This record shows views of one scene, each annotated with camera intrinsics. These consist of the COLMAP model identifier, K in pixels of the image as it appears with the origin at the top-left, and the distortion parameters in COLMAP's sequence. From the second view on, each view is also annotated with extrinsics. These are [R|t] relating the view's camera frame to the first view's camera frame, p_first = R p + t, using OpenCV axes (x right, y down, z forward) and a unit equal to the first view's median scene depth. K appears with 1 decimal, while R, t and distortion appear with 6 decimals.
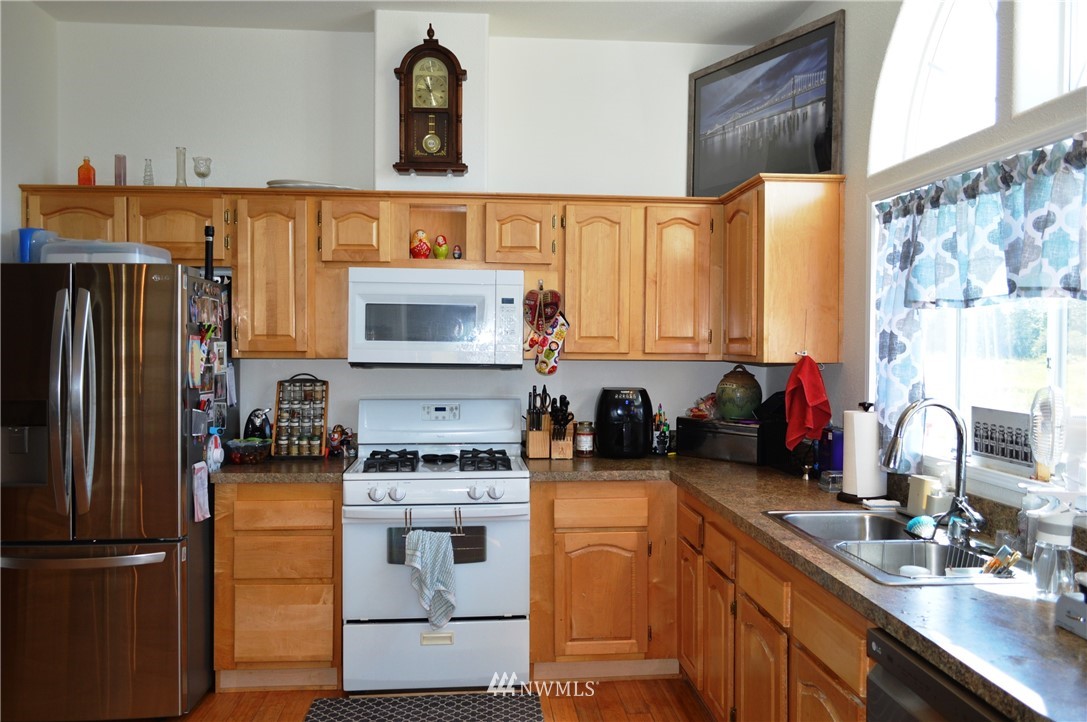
lens RADIAL K [[858.2, 0, 545.7], [0, 858.2, 356.8], [0, 0, 1]] dist [-0.016190, 0.002628]
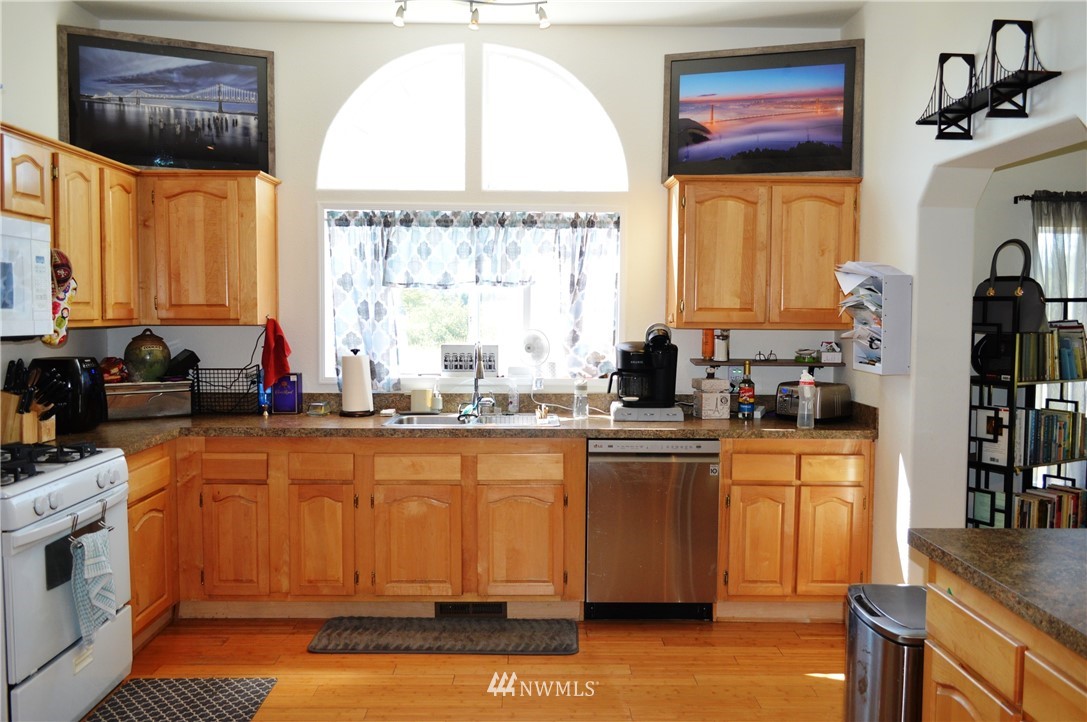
lens RADIAL K [[858.2, 0, 545.7], [0, 858.2, 356.8], [0, 0, 1]] dist [-0.016190, 0.002628]
pose [[0.066523, -0.060669, 0.995939, -0.937673], [0.012062, 0.998126, 0.059996, -0.015816], [-0.997712, 0.008022, 0.067130, 0.496471]]
